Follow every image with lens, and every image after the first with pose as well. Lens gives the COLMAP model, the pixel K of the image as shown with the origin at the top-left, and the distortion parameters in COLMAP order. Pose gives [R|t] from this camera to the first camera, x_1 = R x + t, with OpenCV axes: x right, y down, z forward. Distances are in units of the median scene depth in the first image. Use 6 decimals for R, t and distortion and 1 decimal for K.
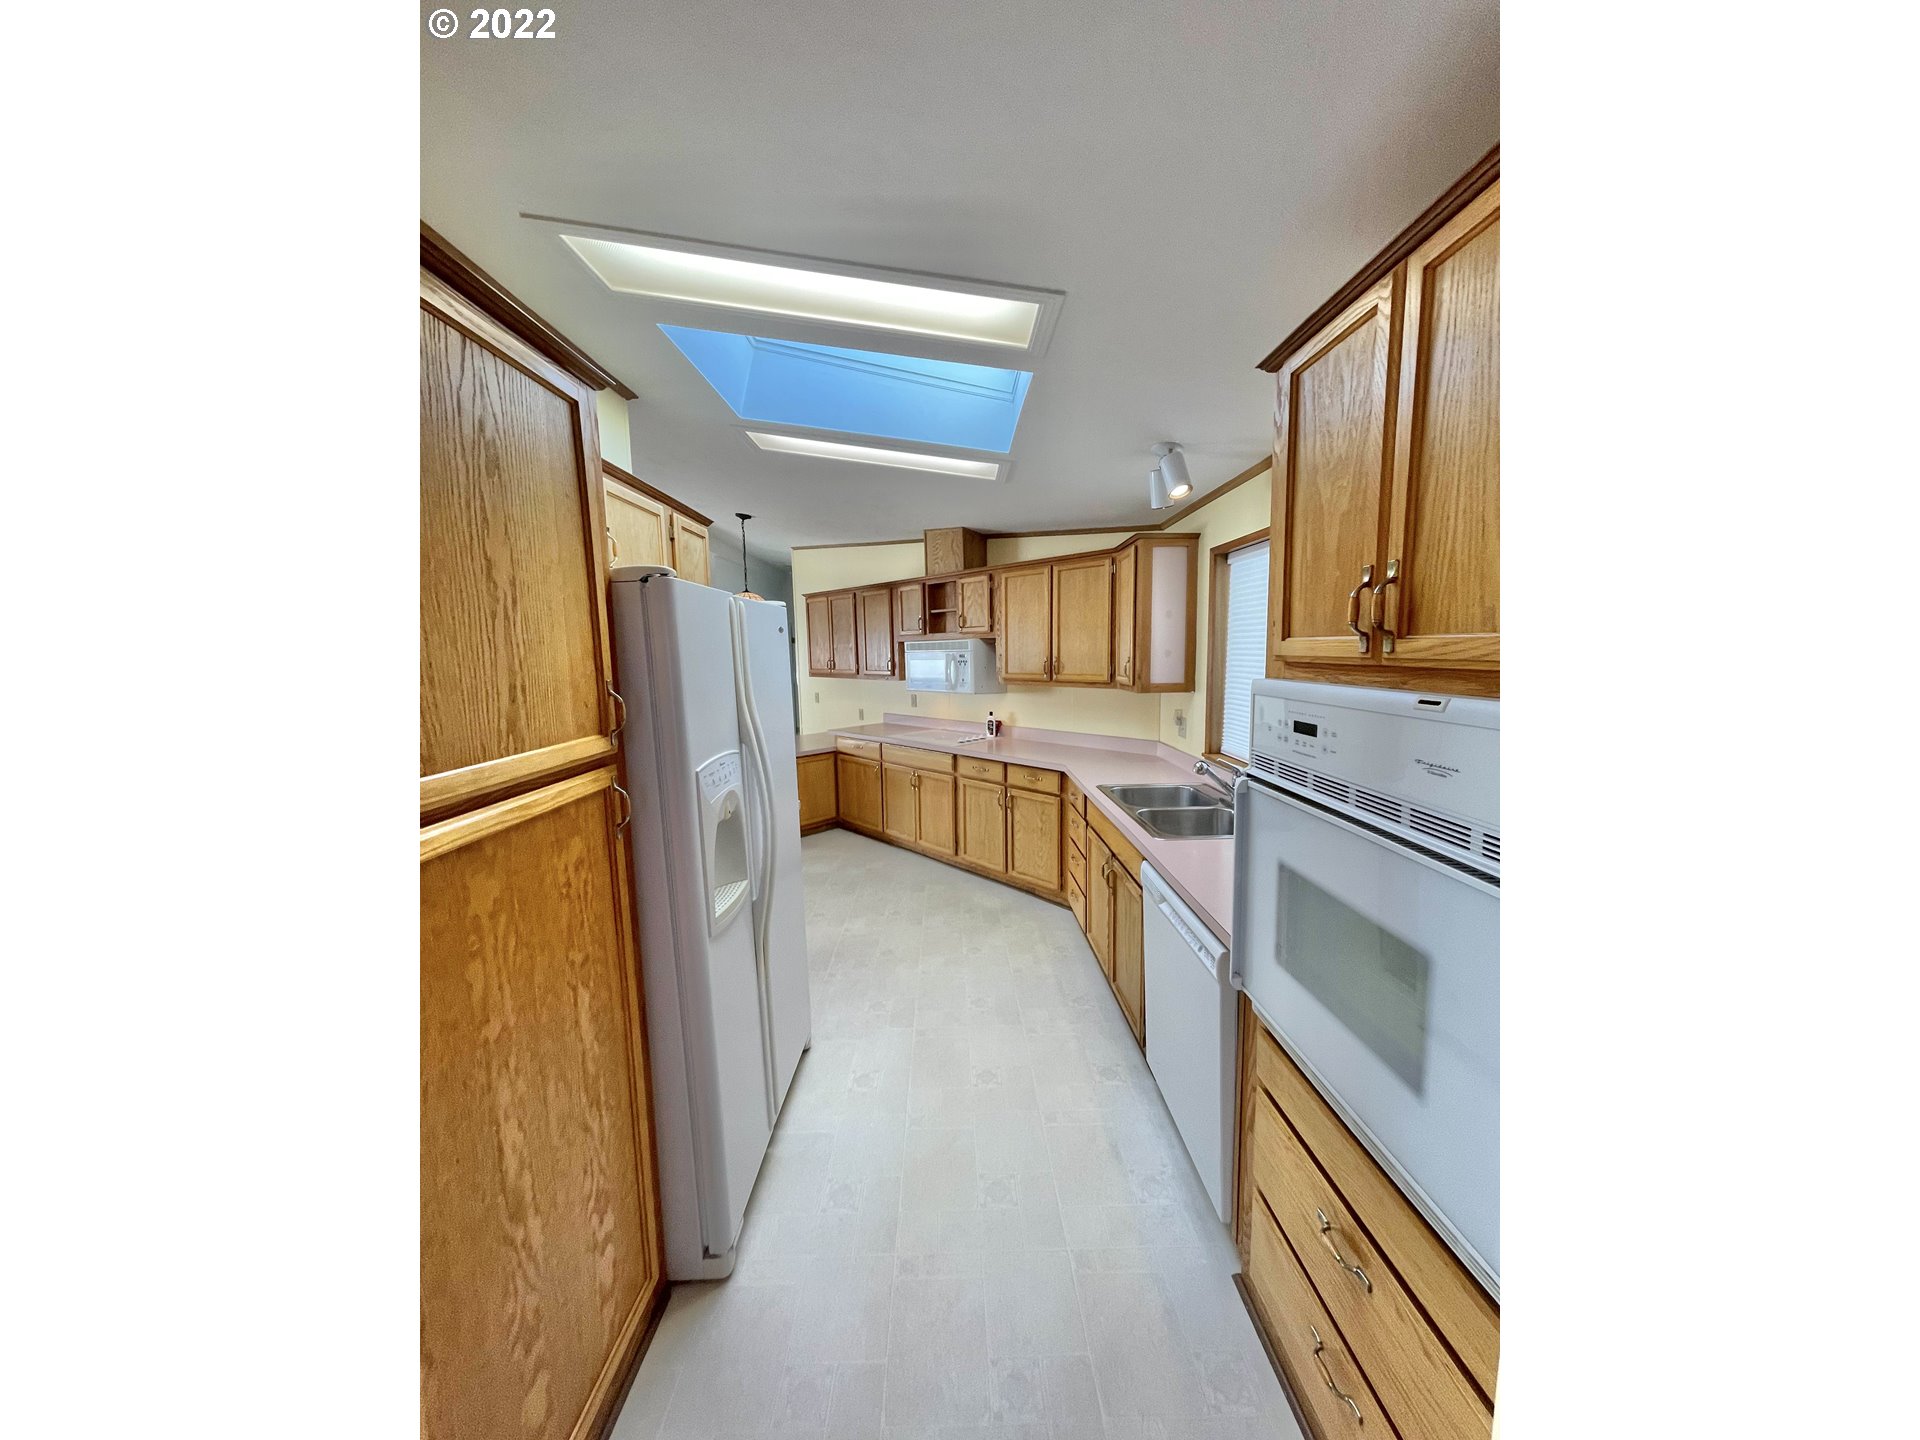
lens RADIAL K [[575.0, 0, 959.8], [0, 575.0, 711.3], [0, 0, 1]] dist [-0.000696, -0.000048]
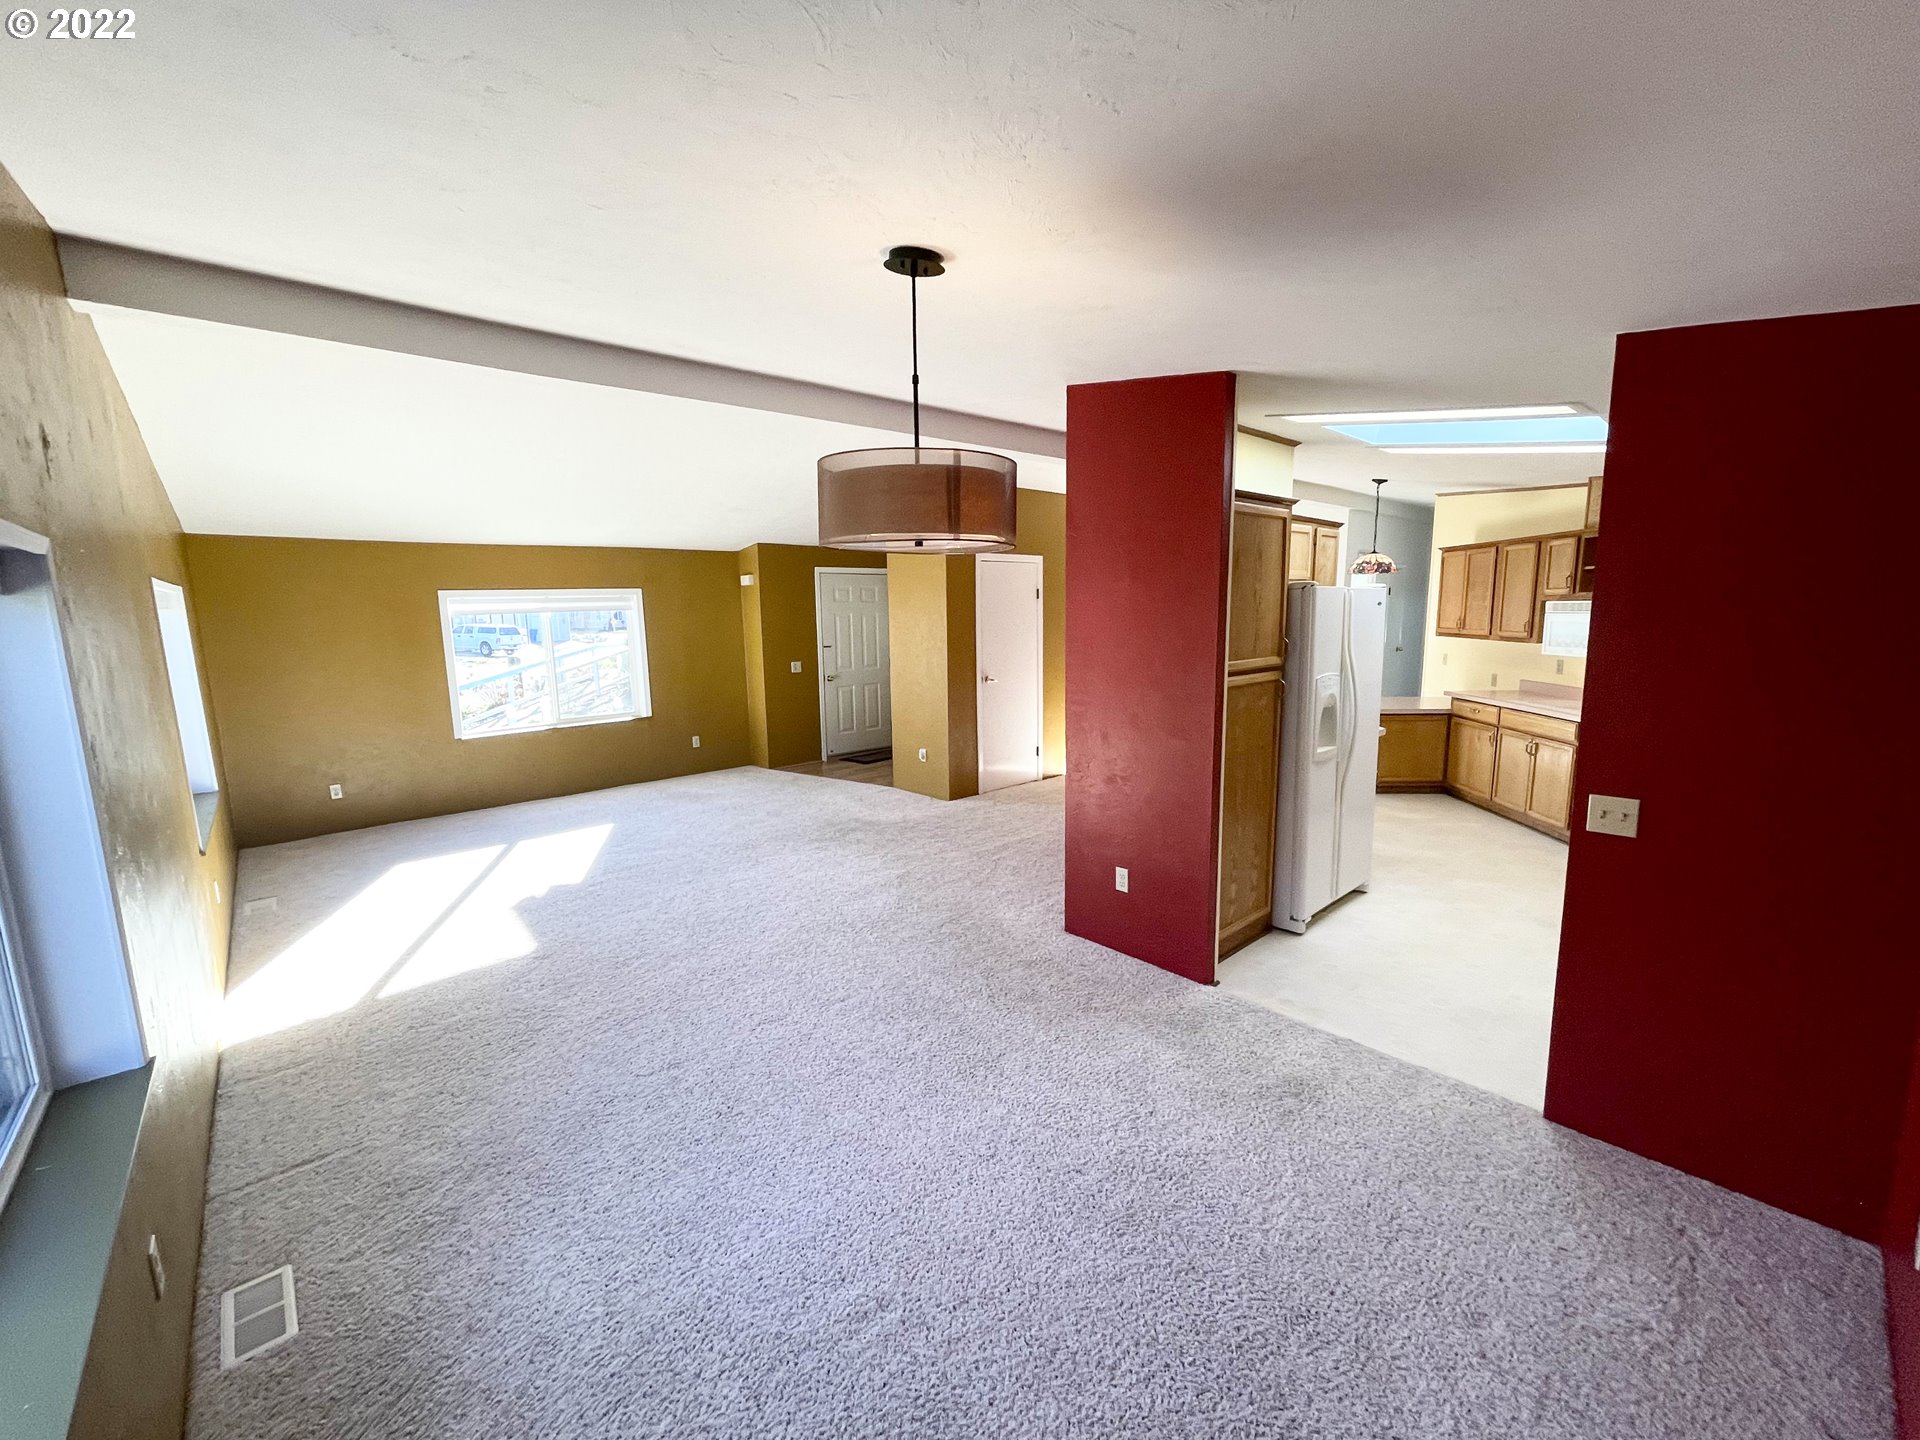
lens RADIAL K [[773.1, 0, 961.4], [0, 773.1, 723.1], [0, 0, 1]] dist [0.001733, 0.000263]
pose [[0.659365, 0.121217, -0.741987, 0.236615], [-0.078376, 0.992622, 0.092514, 0.032776], [0.747727, -0.002846, 0.664001, -0.544162]]
